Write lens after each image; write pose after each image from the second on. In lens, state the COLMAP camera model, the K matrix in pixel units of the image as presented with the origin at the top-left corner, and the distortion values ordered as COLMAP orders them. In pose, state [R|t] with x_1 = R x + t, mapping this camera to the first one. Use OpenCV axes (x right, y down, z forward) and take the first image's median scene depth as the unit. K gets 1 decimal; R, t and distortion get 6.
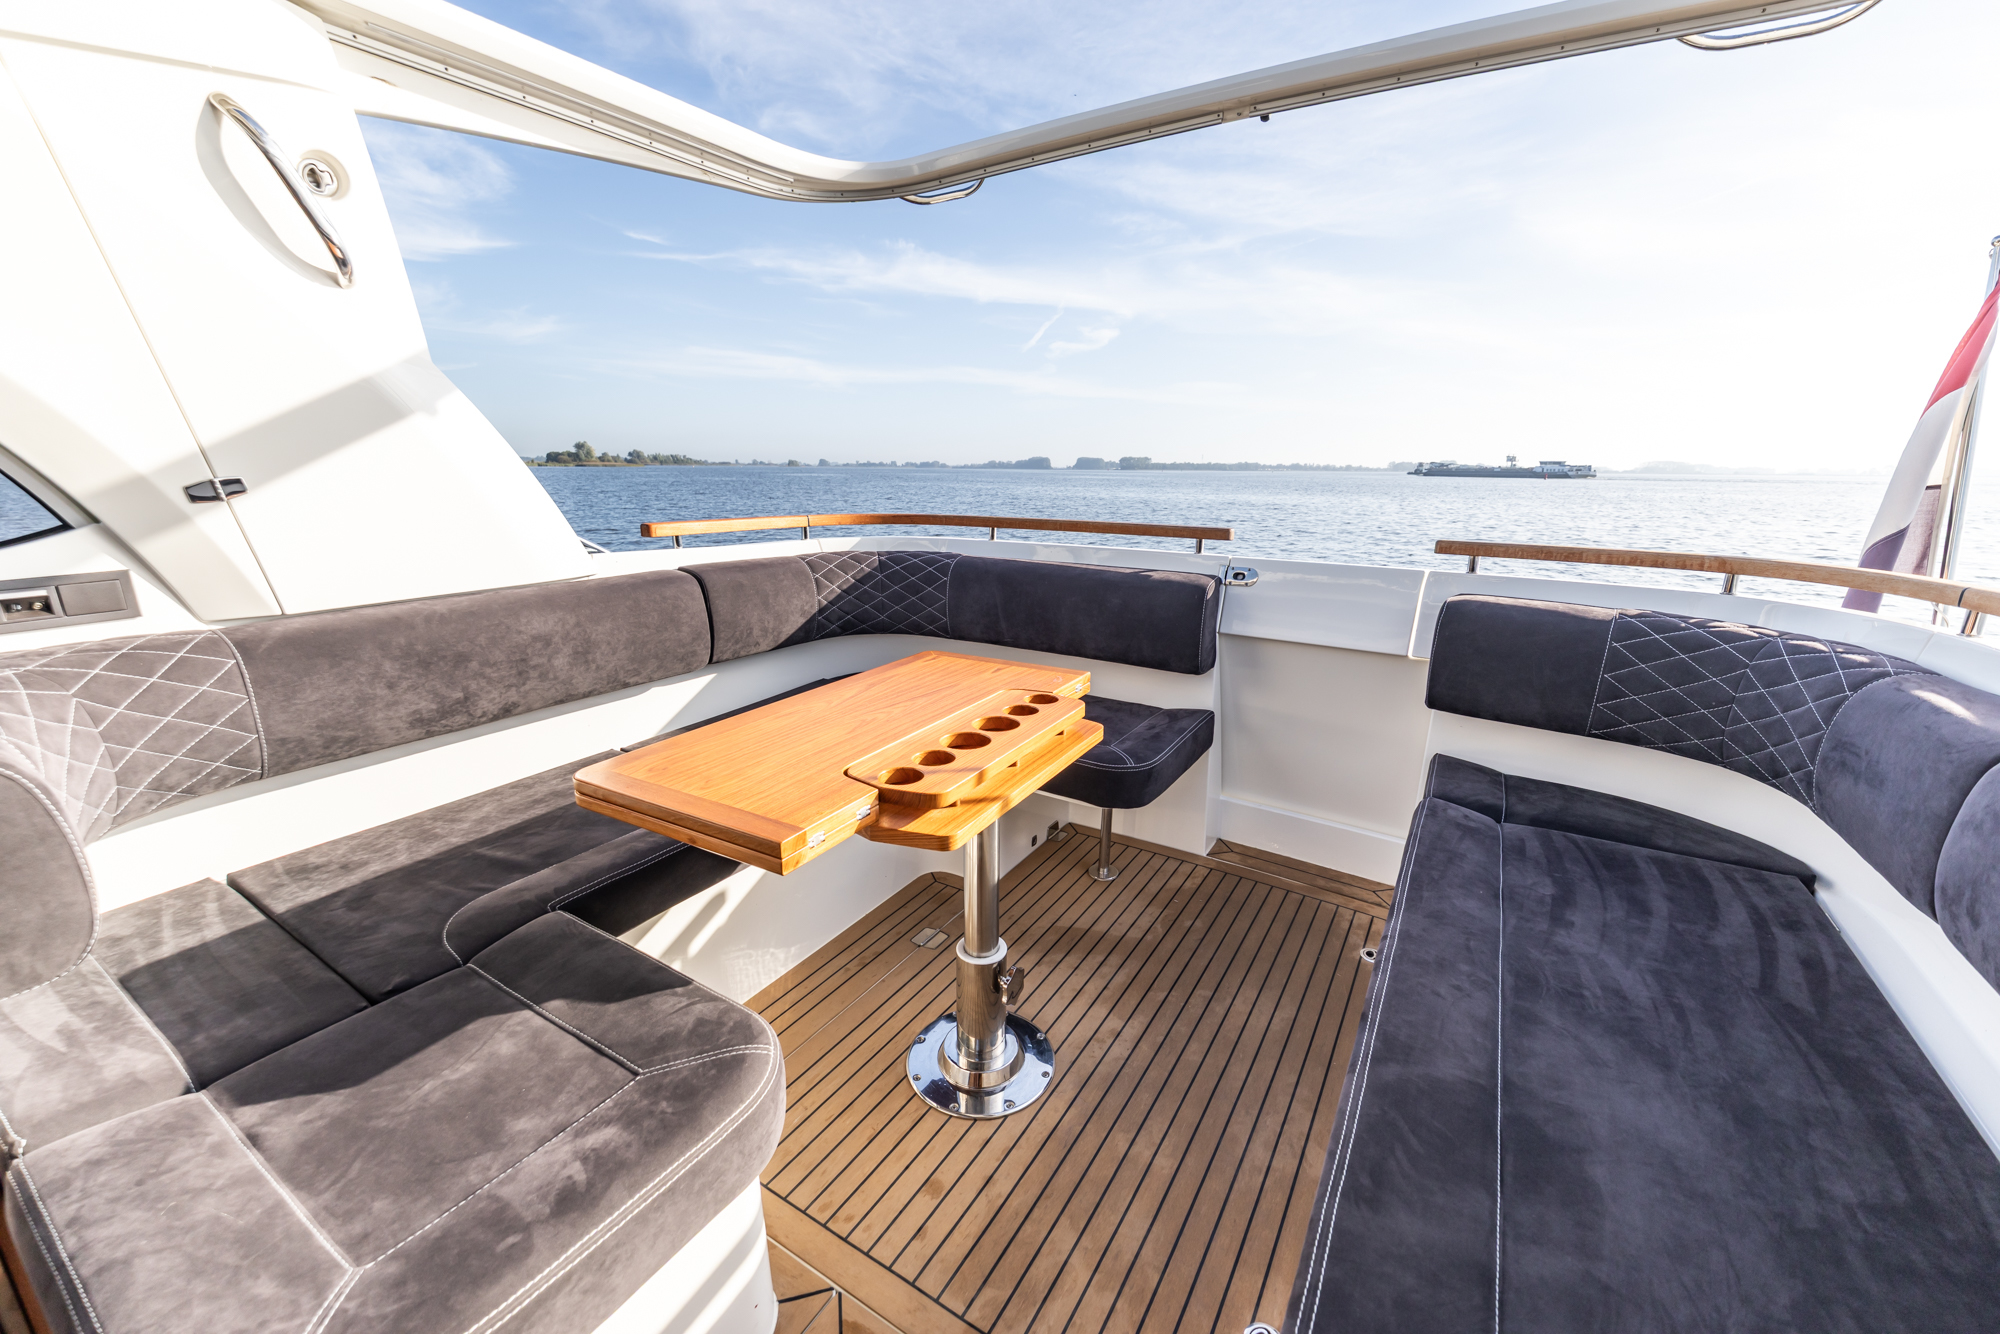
lens RADIAL K [[802.0, 0, 994.5], [0, 802.0, 666.0], [0, 0, 1]] dist [0.002760, -0.000674]
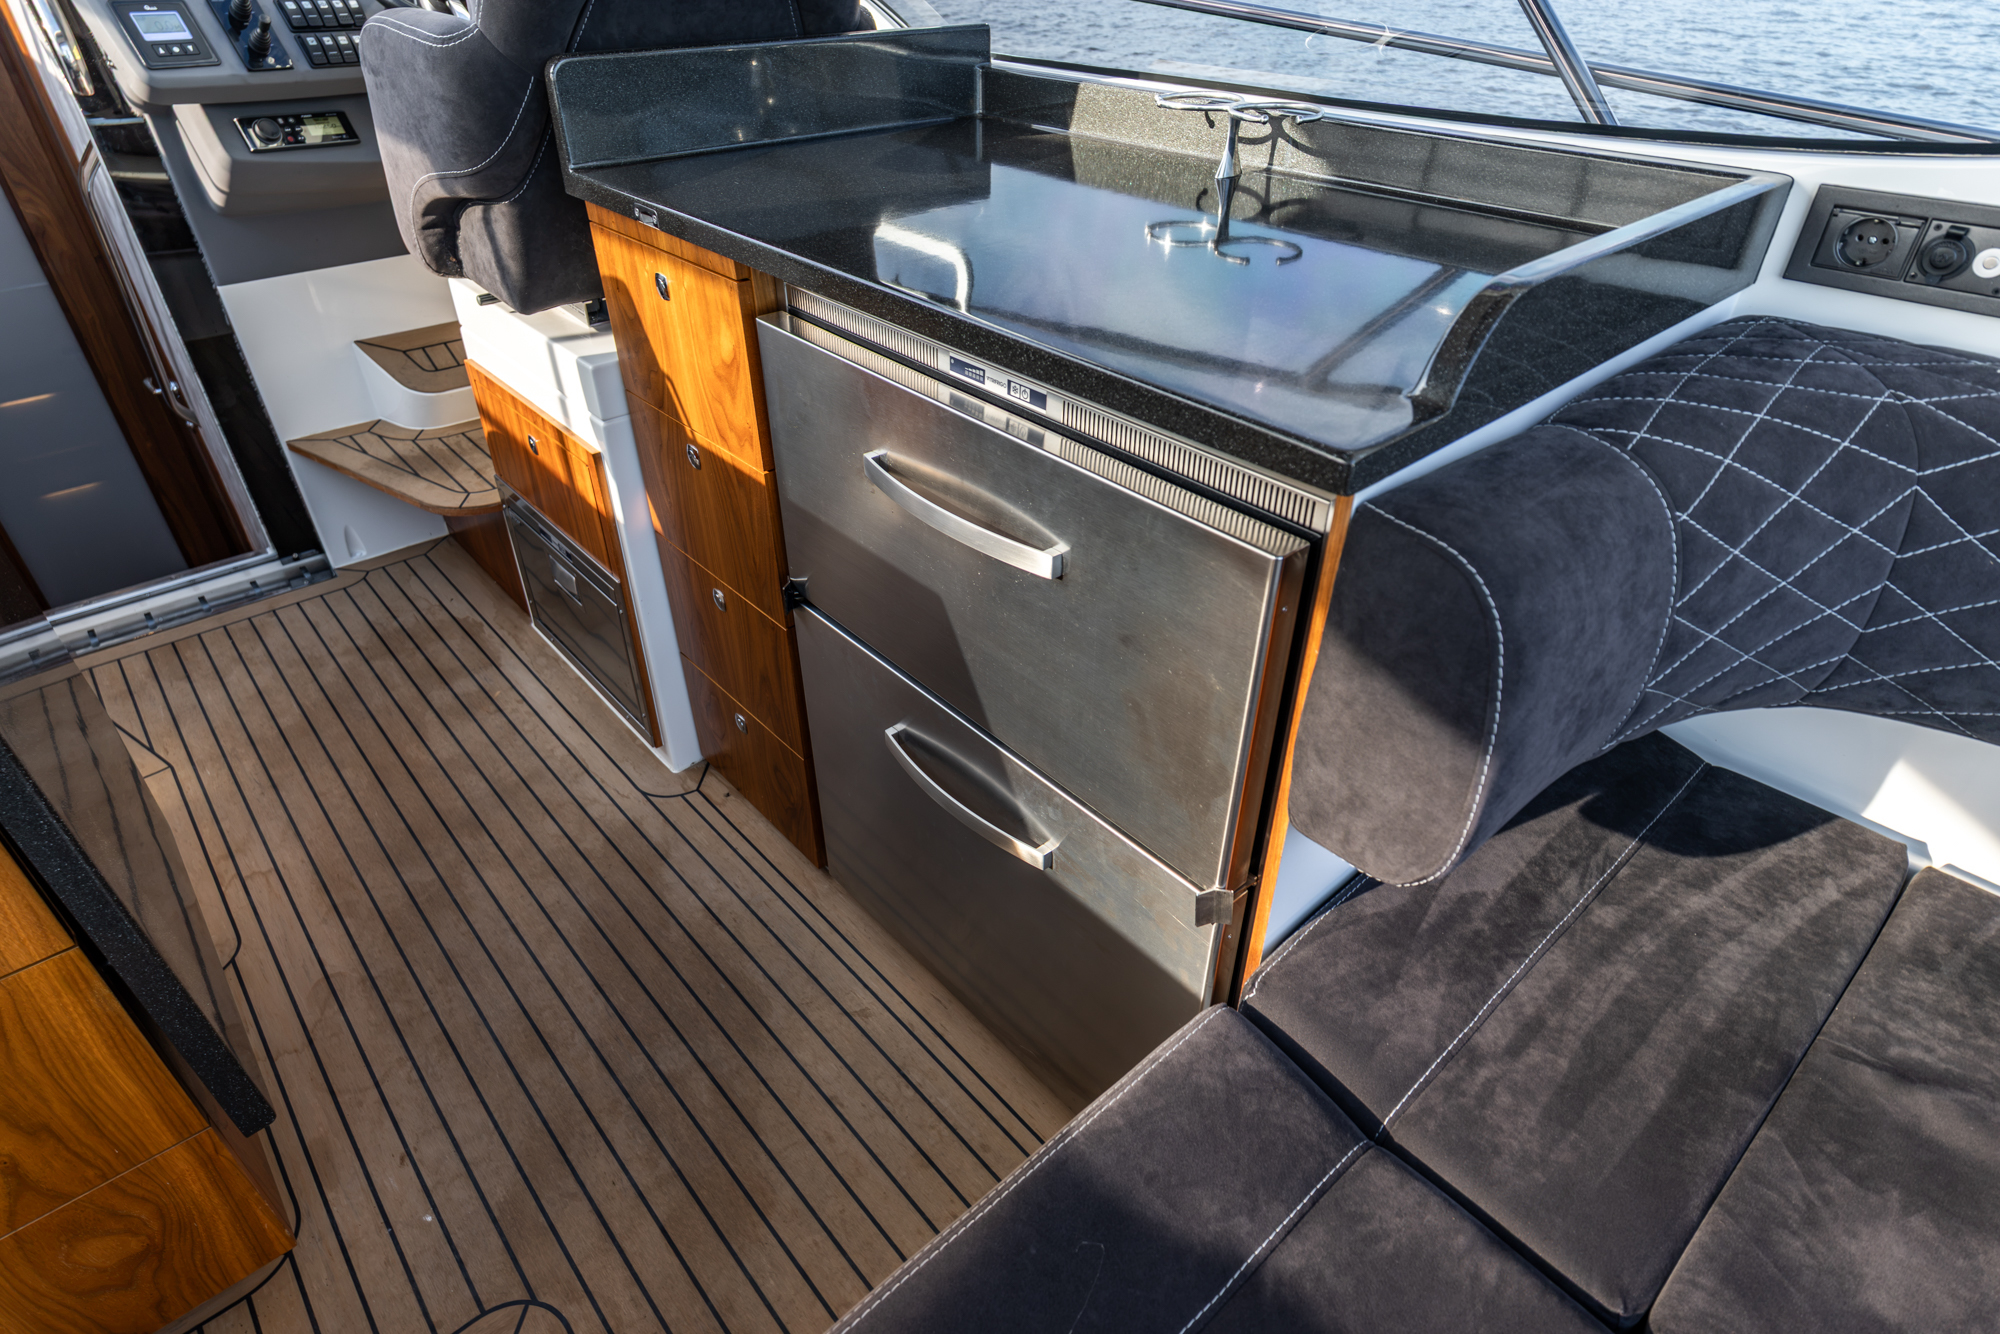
lens RADIAL K [[1075.0, 0, 1009.6], [0, 1075.0, 663.0], [0, 0, 1]] dist [0.003164, -0.004987]
pose [[-0.291419, 0.544960, -0.786189, -0.215329], [-0.242091, 0.753092, 0.611755, -0.088319], [0.925455, 0.368606, -0.087536, 0.324880]]
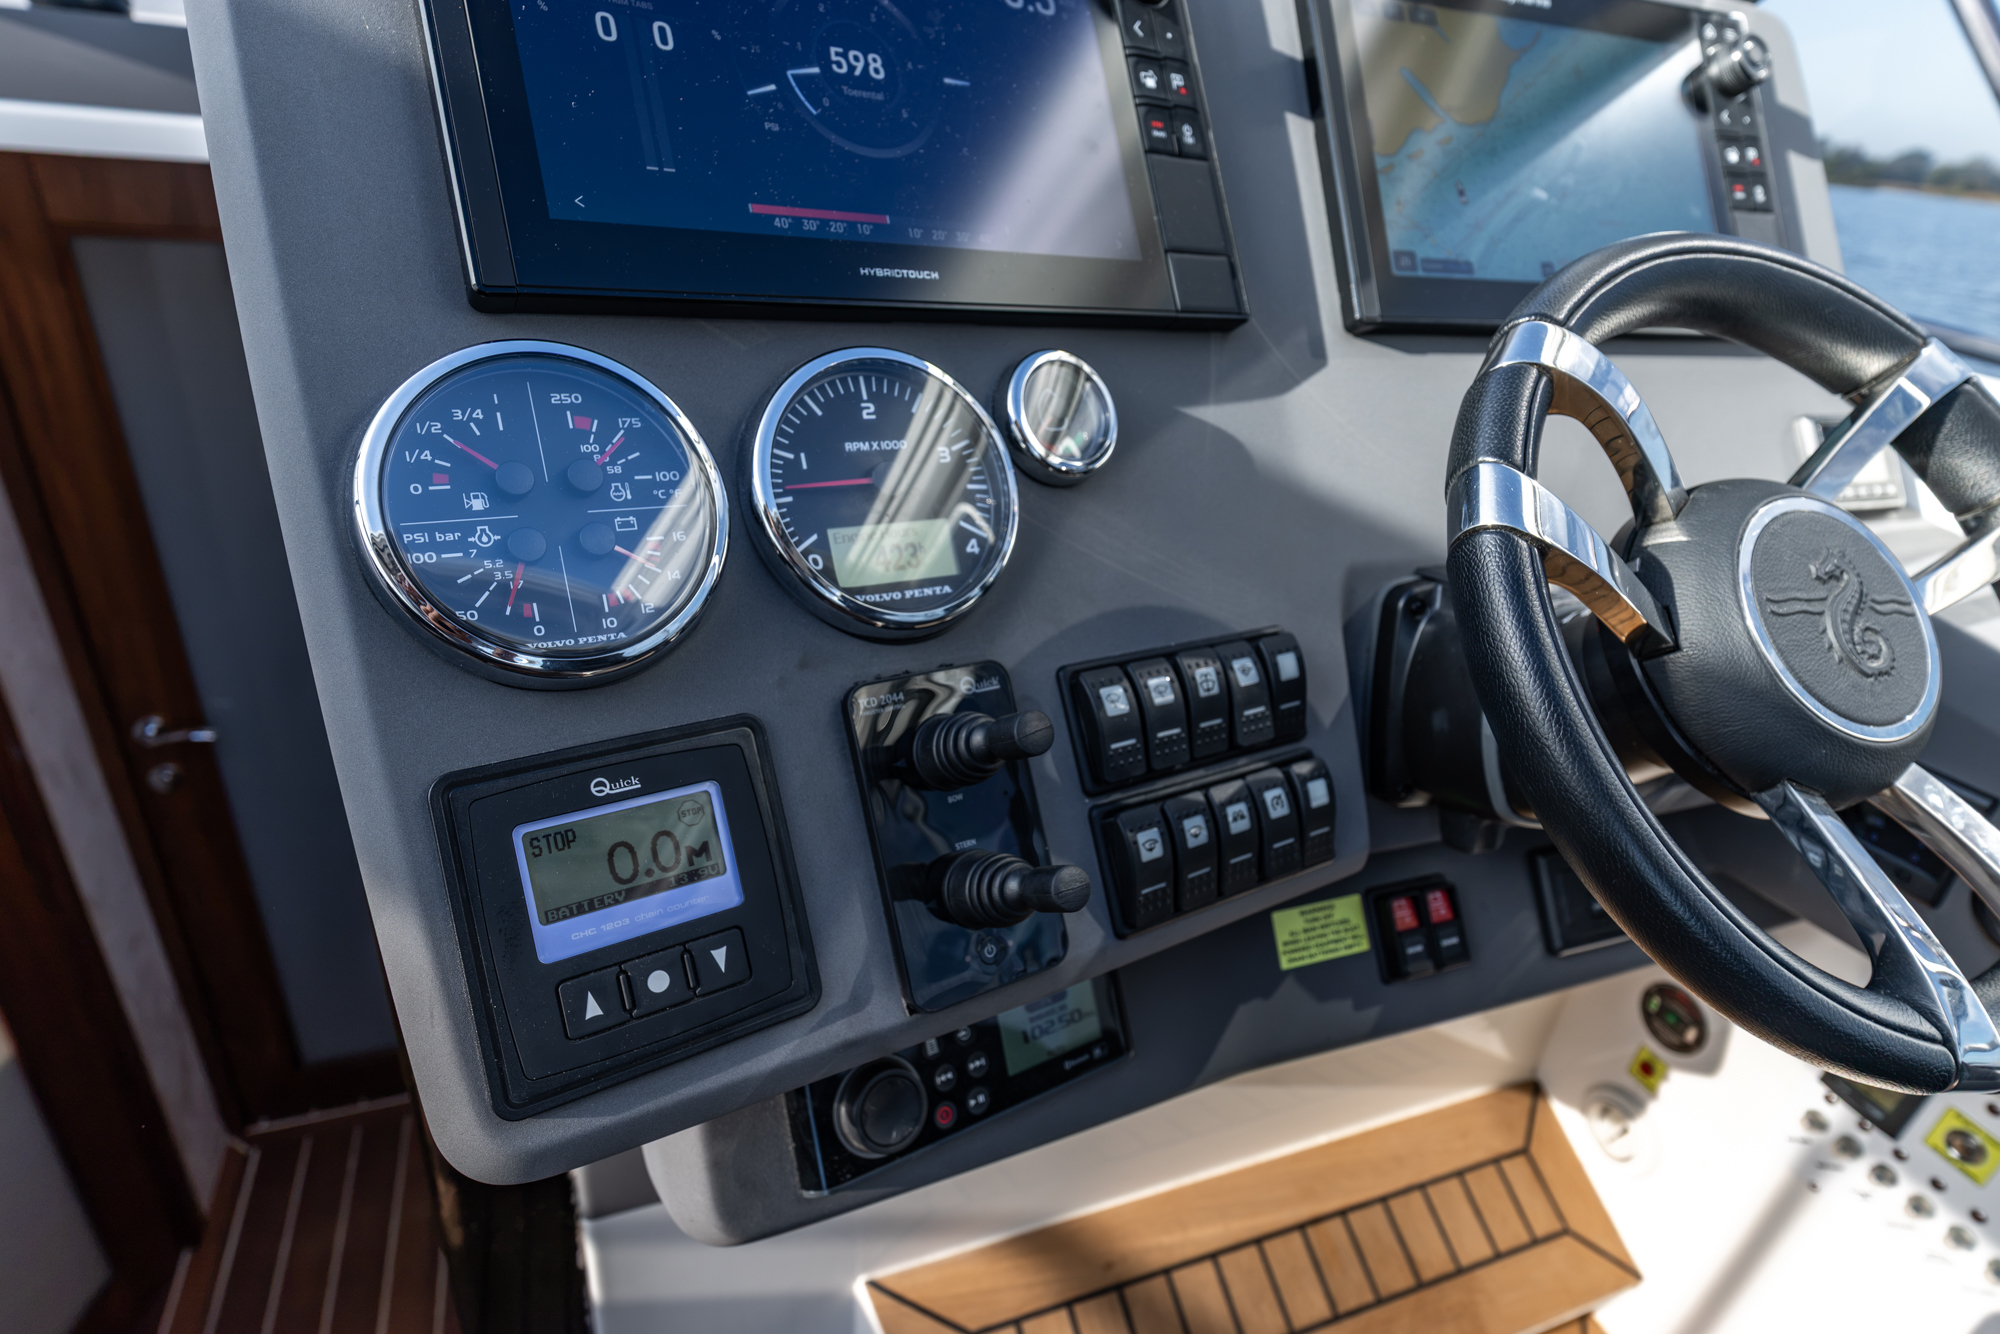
lens RADIAL K [[1075.0, 0, 1024.9], [0, 1075.0, 664.7], [0, 0, 1]] dist [0.003164, -0.004987]
pose [[-0.593653, 0.307850, -0.743508, -0.853308], [-0.300539, 0.772262, 0.559720, 0.061353], [0.746493, 0.555733, -0.365935, -0.431345]]
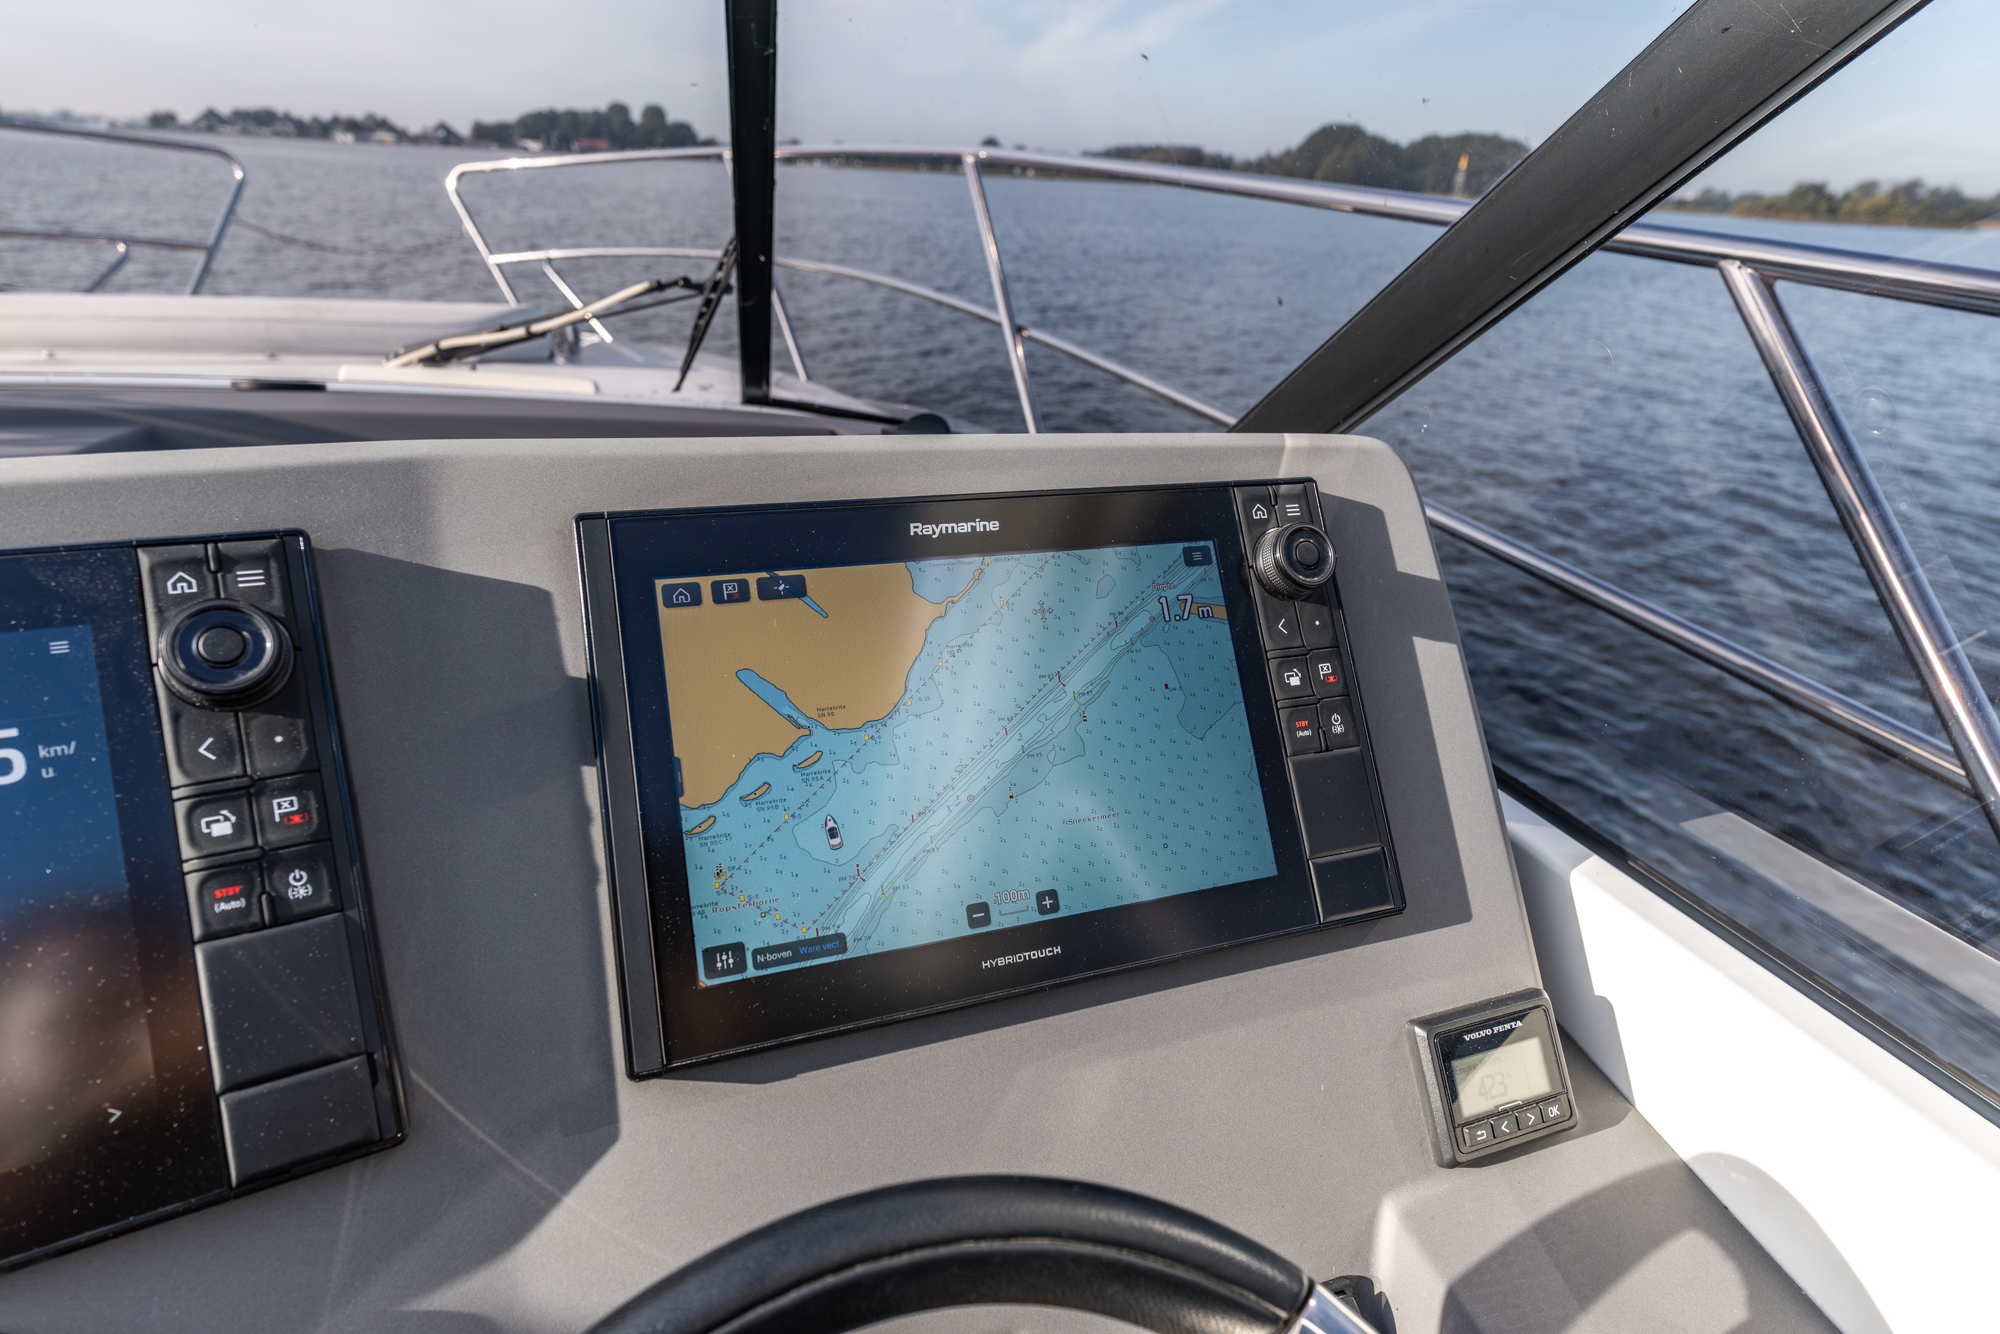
lens RADIAL K [[1075.0, 0, 1013.8], [0, 1075.0, 668.1], [0, 0, 1]] dist [0.003164, -0.004987]
pose [[-0.609537, 0.276082, -0.743131, -1.057885], [-0.254908, 0.819362, 0.513485, -0.055534], [0.750657, 0.502418, -0.429057, -0.419937]]
